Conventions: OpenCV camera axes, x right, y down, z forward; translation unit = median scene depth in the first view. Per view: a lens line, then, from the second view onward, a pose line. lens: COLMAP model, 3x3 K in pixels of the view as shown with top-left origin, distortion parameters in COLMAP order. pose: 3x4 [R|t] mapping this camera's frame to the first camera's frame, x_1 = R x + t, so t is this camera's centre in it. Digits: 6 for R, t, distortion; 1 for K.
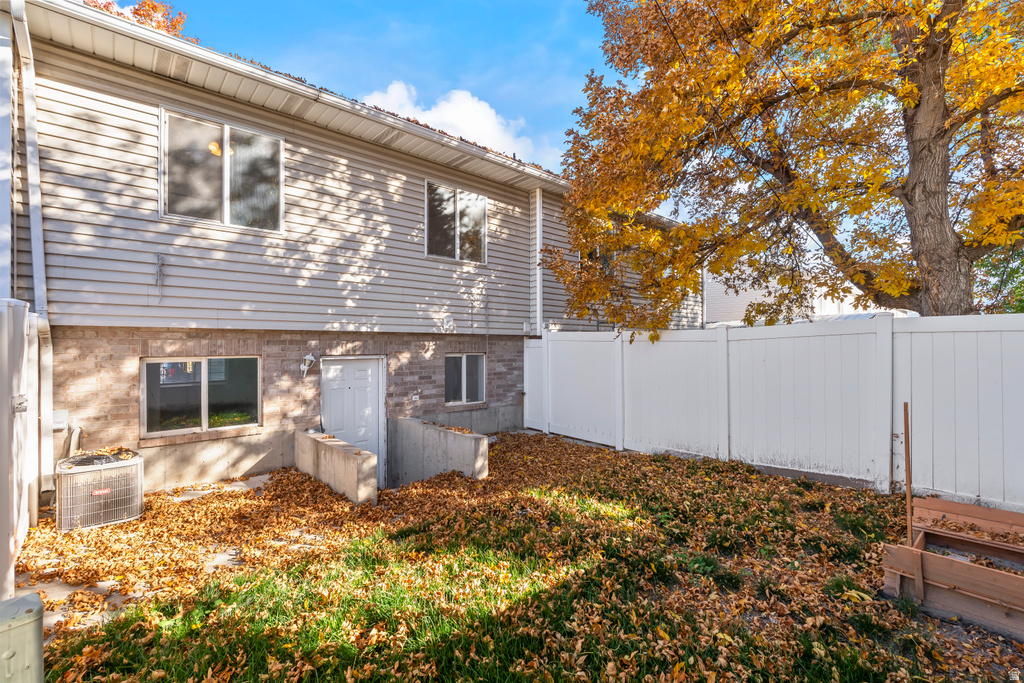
lens RADIAL K [[453.6, 0, 510.0], [0, 453.6, 342.6], [0, 0, 1]] dist [-0.003183, -0.000108]
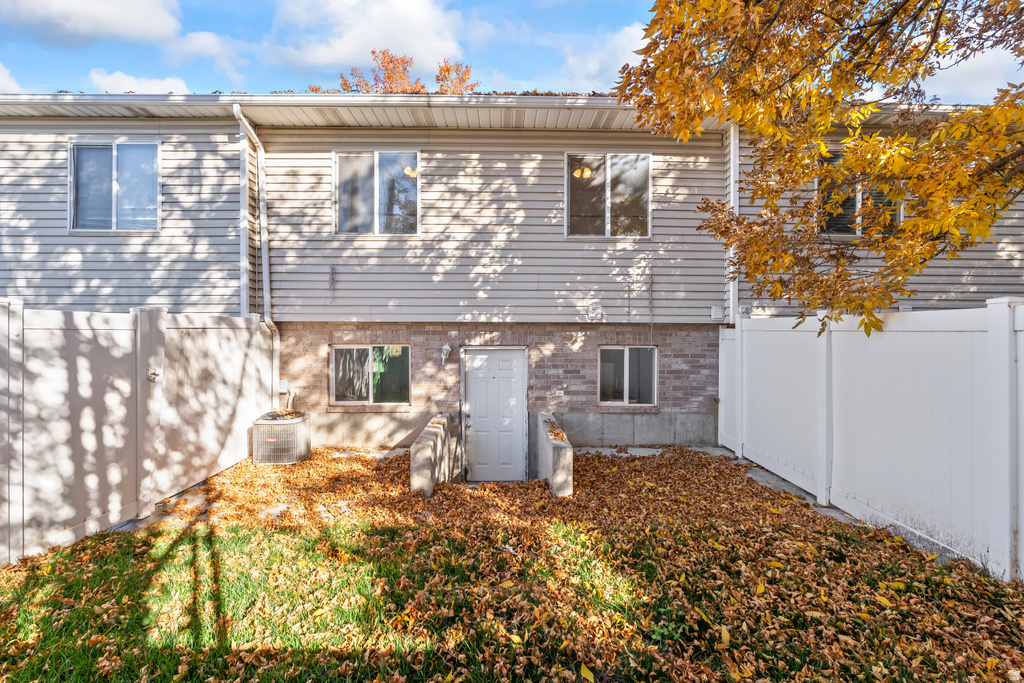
lens RADIAL K [[453.6, 0, 511.7], [0, 453.6, 337.3], [0, 0, 1]] dist [-0.003183, -0.000108]
pose [[0.755769, 0.007331, -0.654797, 0.399366], [0.000667, 0.999928, 0.011964, -0.003244], [0.654838, -0.009479, 0.755710, 0.298768]]
